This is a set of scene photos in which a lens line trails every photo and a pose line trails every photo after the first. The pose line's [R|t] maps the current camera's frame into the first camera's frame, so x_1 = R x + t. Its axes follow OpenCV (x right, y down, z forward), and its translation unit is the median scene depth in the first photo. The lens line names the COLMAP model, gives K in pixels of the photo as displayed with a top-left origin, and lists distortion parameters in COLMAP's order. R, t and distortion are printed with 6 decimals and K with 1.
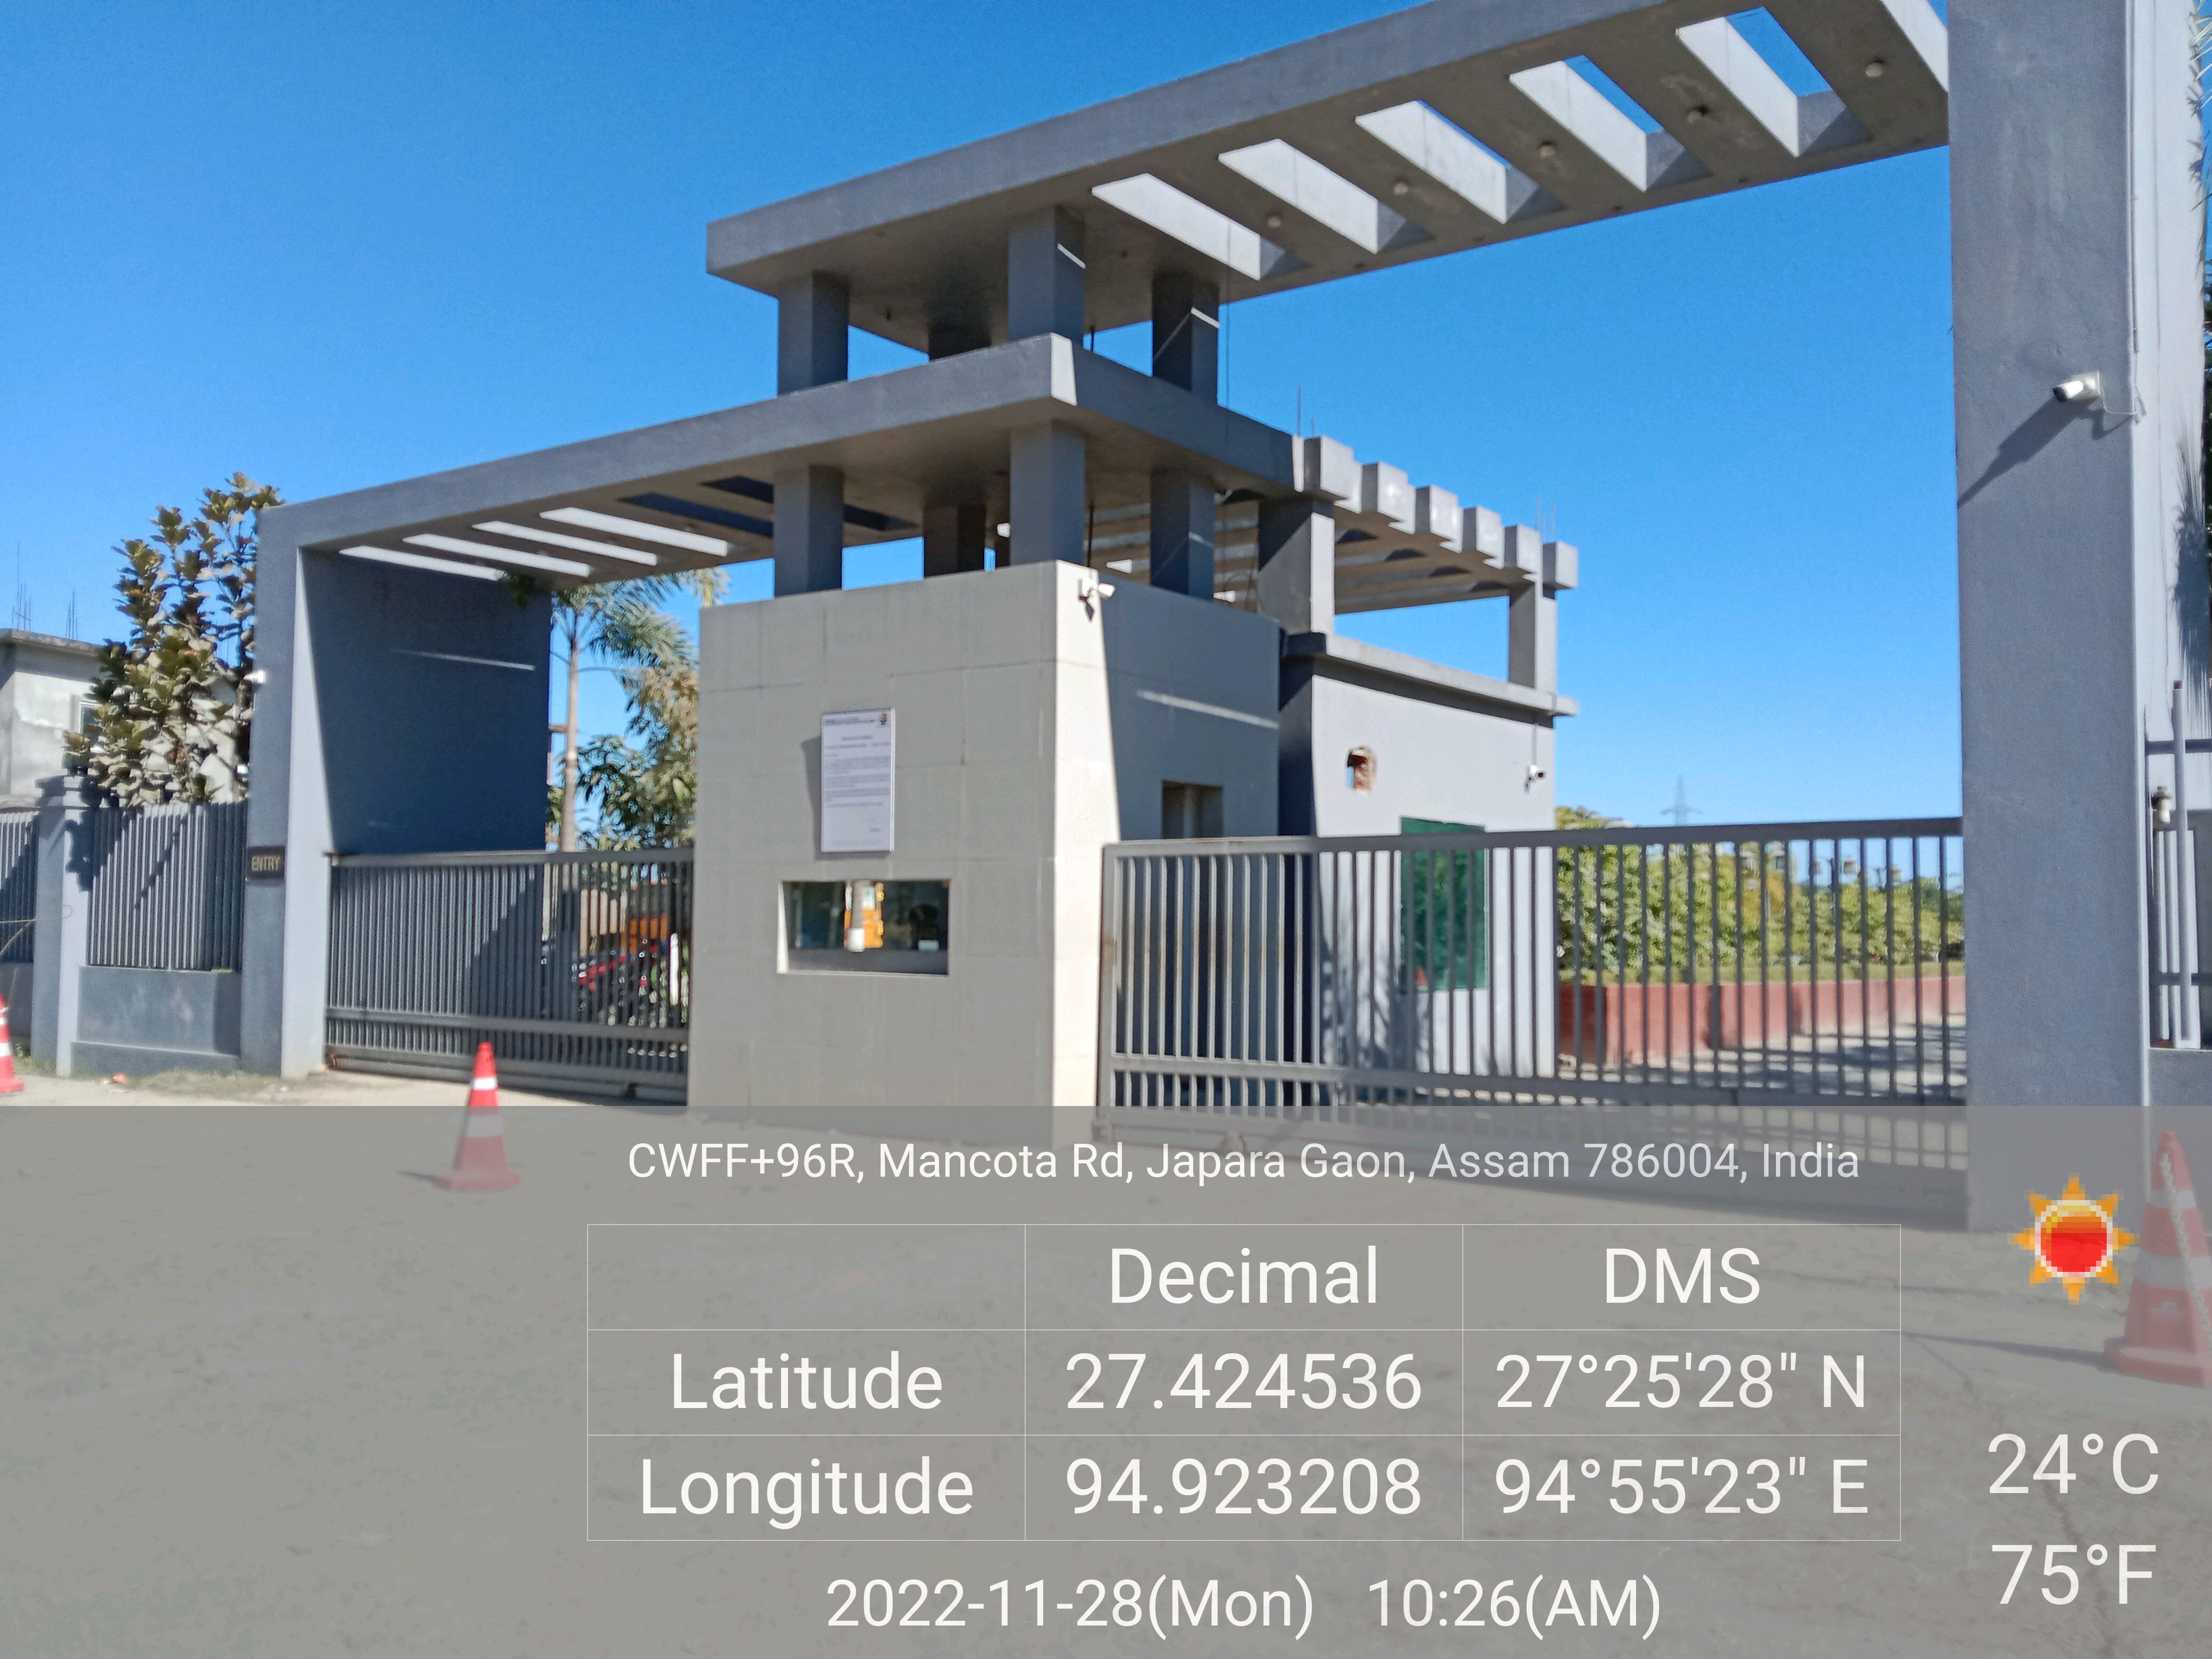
lens RADIAL K [[1909.7, 0, 1106.0], [0, 1909.7, 829.5], [0, 0, 1]] dist [0.003220, -0.000555]
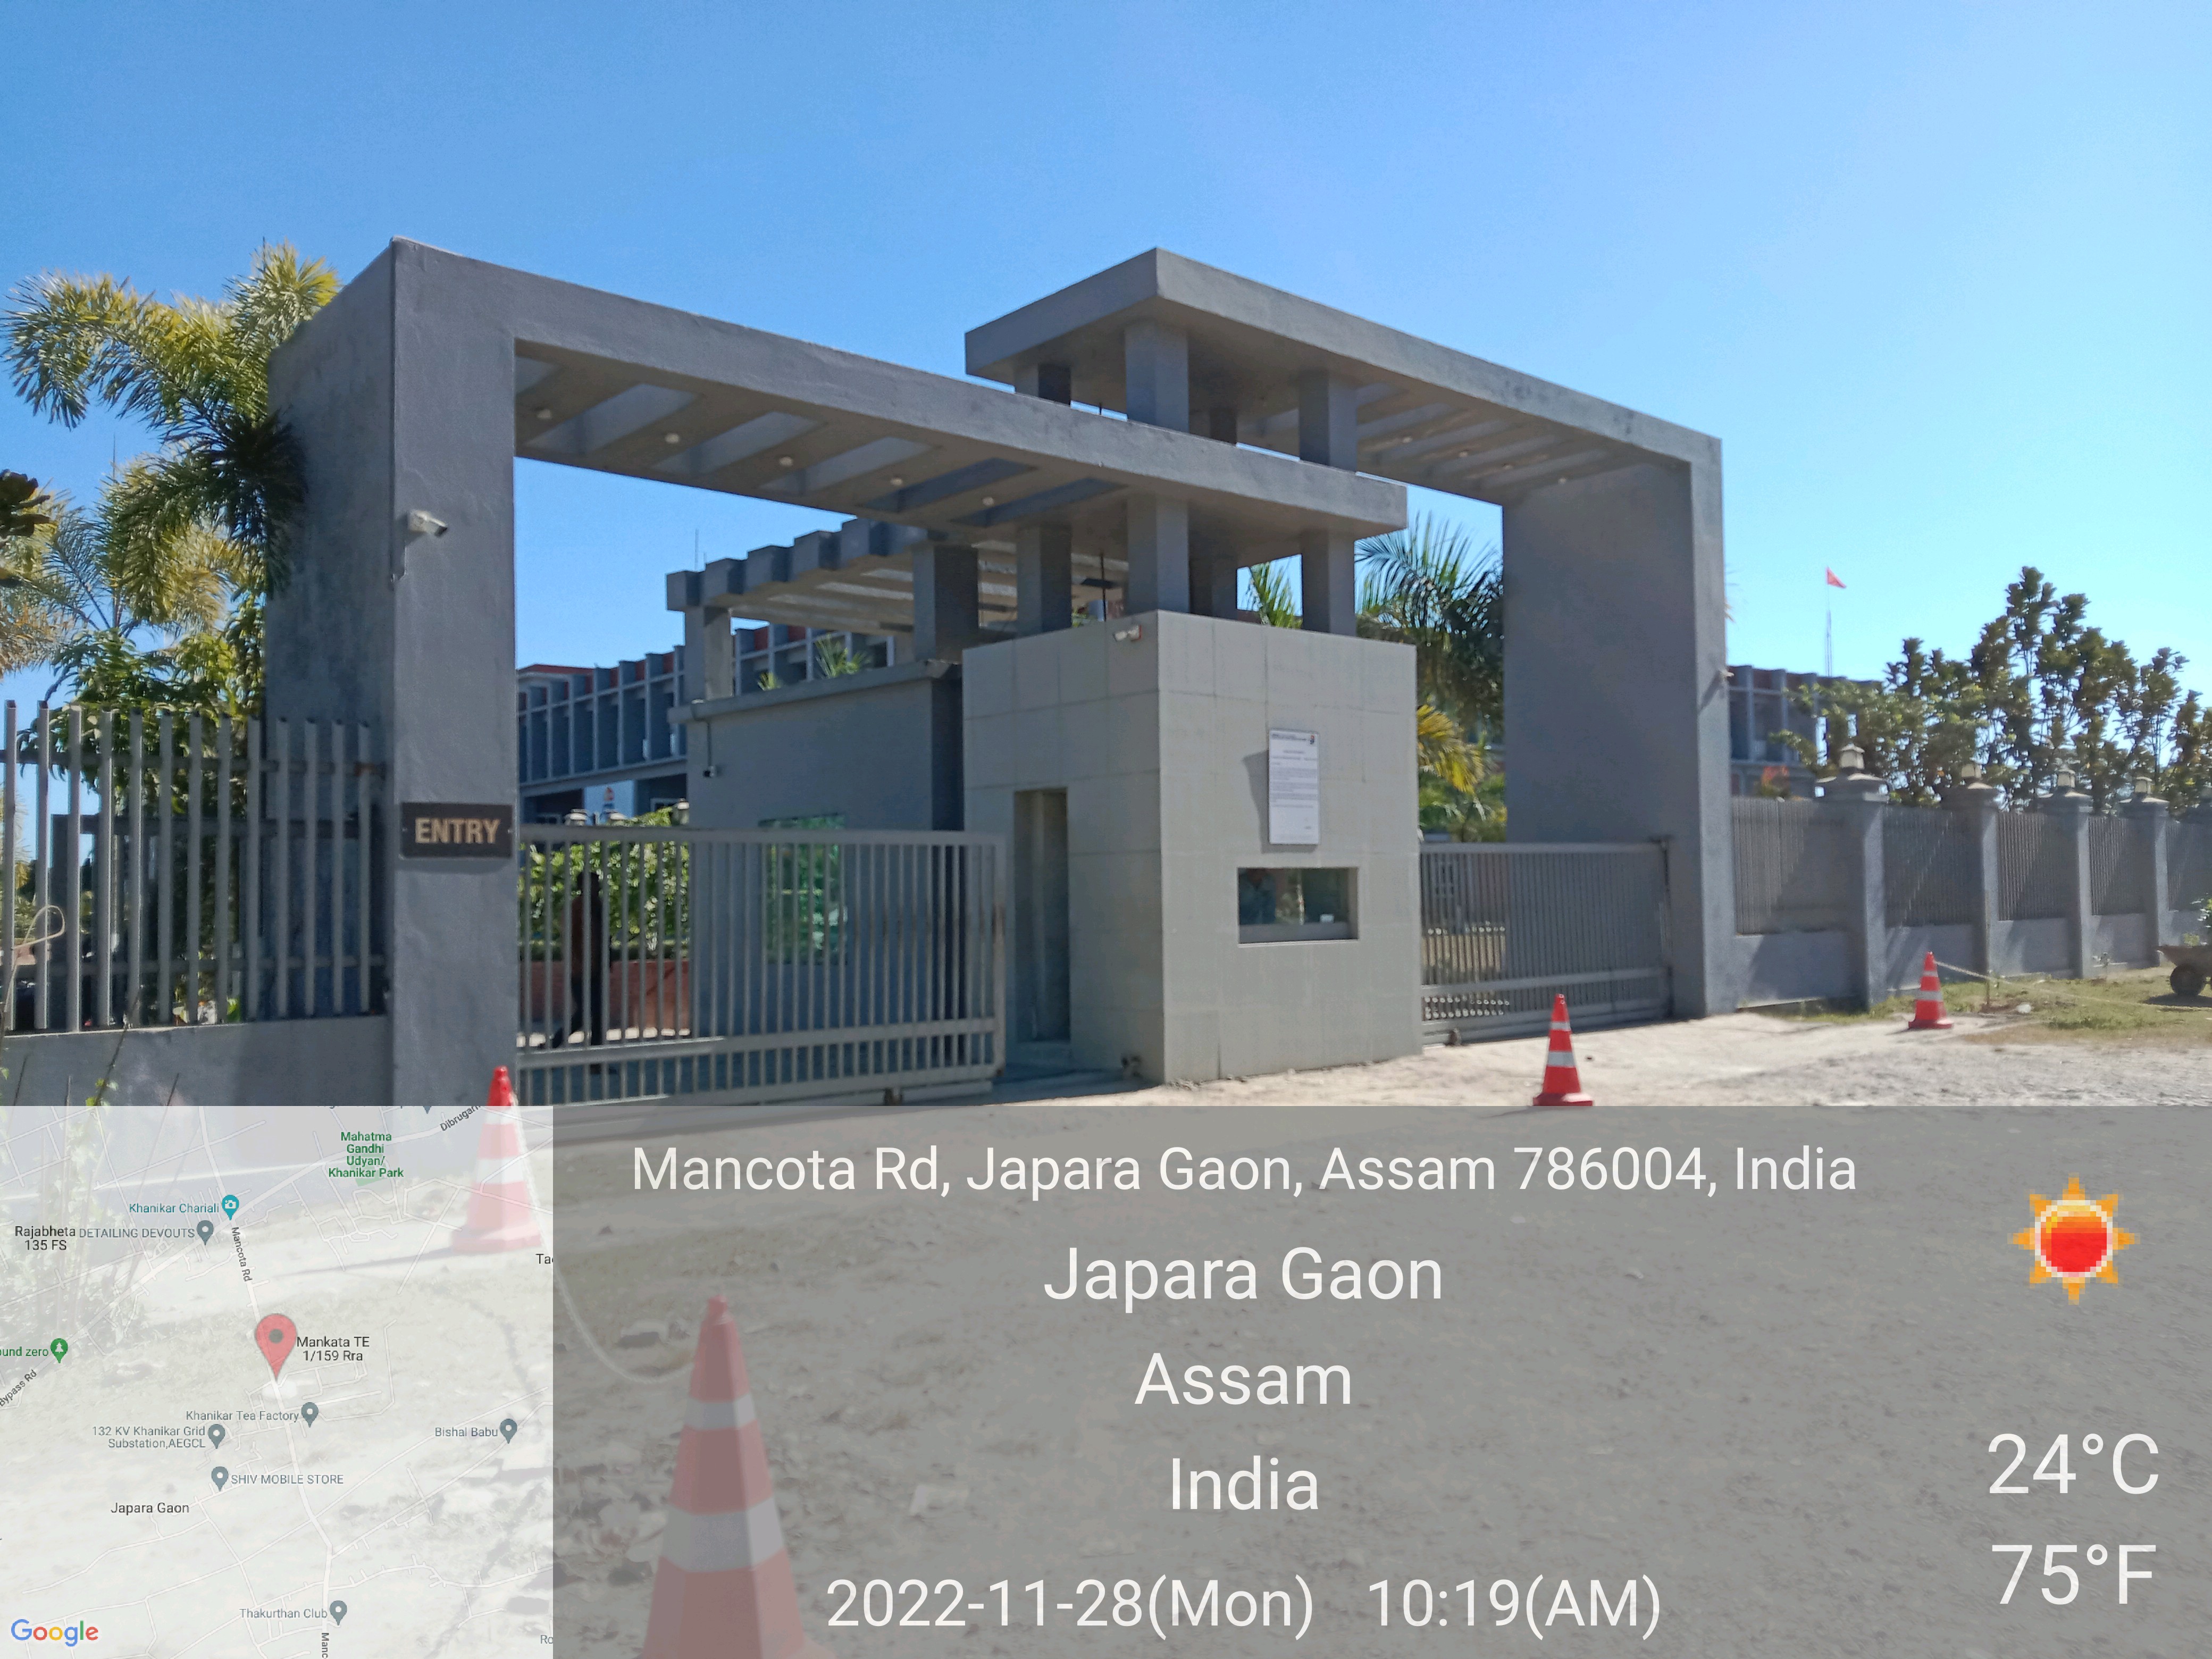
lens RADIAL K [[1840.6, 0, 1106.0], [0, 1840.6, 829.5], [0, 0, 1]] dist [0.004684, 0.003401]
pose [[0.152599, 0.027064, 0.987917, -1.308156], [-0.029753, 0.999298, -0.022779, 0.032424], [-0.987840, -0.025918, 0.153298, 0.926410]]
